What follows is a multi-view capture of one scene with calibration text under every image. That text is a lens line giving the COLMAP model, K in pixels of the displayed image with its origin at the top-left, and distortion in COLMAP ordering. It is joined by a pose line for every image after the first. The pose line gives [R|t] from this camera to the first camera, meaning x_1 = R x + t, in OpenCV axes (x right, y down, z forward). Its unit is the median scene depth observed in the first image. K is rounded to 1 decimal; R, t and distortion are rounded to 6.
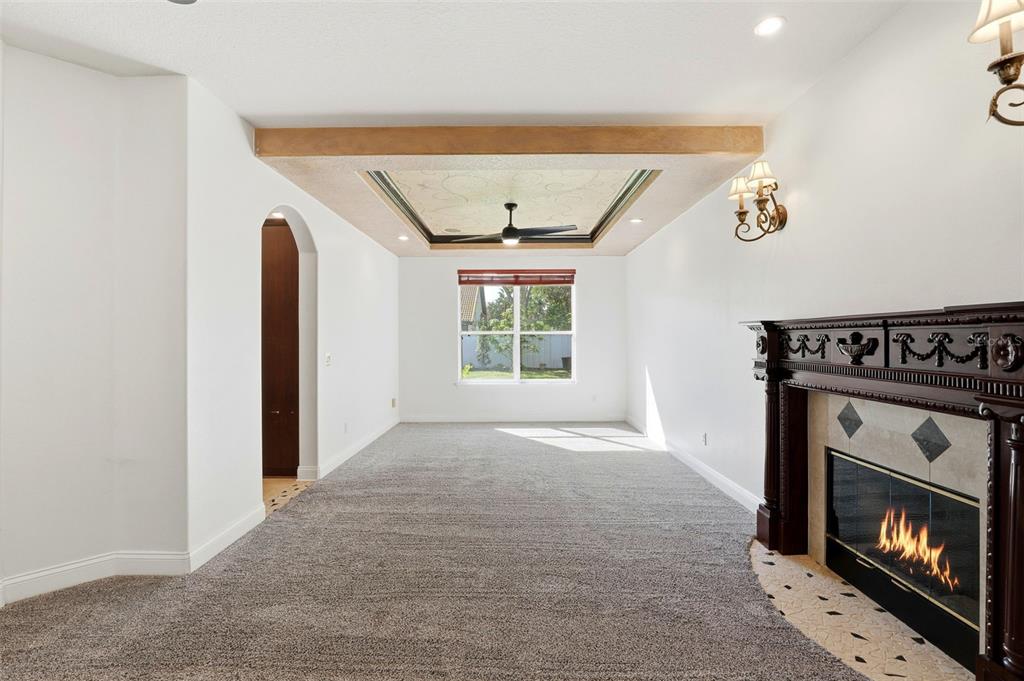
lens RADIAL K [[472.5, 0, 512.4], [0, 472.5, 337.8], [0, 0, 1]] dist [-0.032343, 0.003602]
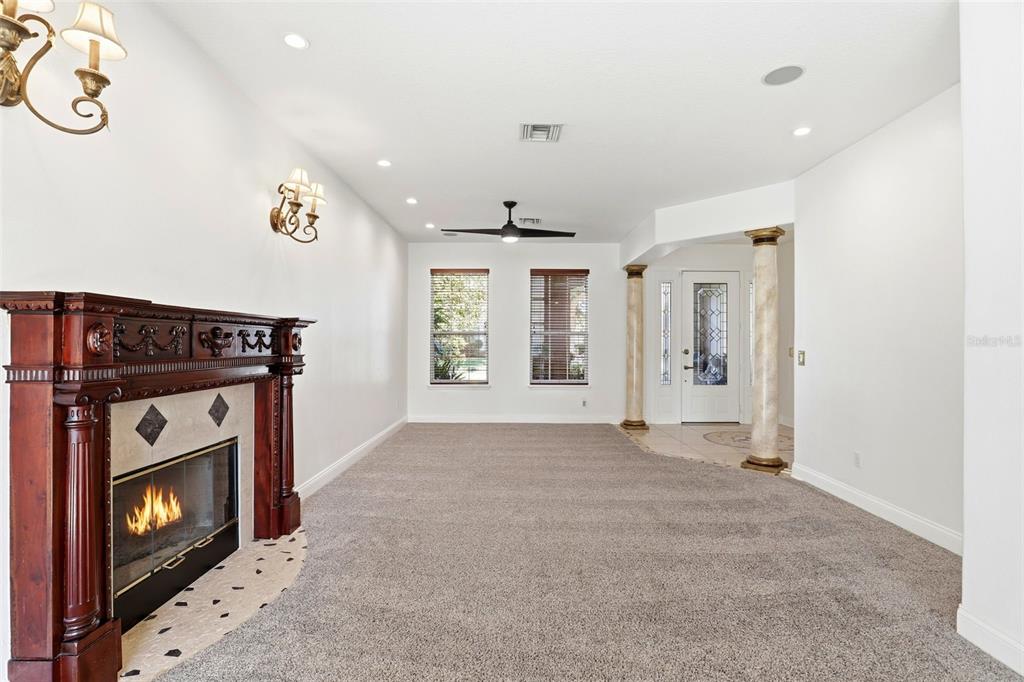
lens RADIAL K [[472.5, 0, 513.5], [0, 472.5, 343.3], [0, 0, 1]] dist [-0.032343, 0.003602]
pose [[-0.999967, 0.003087, -0.007540, 0.062222], [0.003134, 0.999976, -0.006202, 0.036279], [0.007520, -0.006225, -0.999952, 2.135197]]
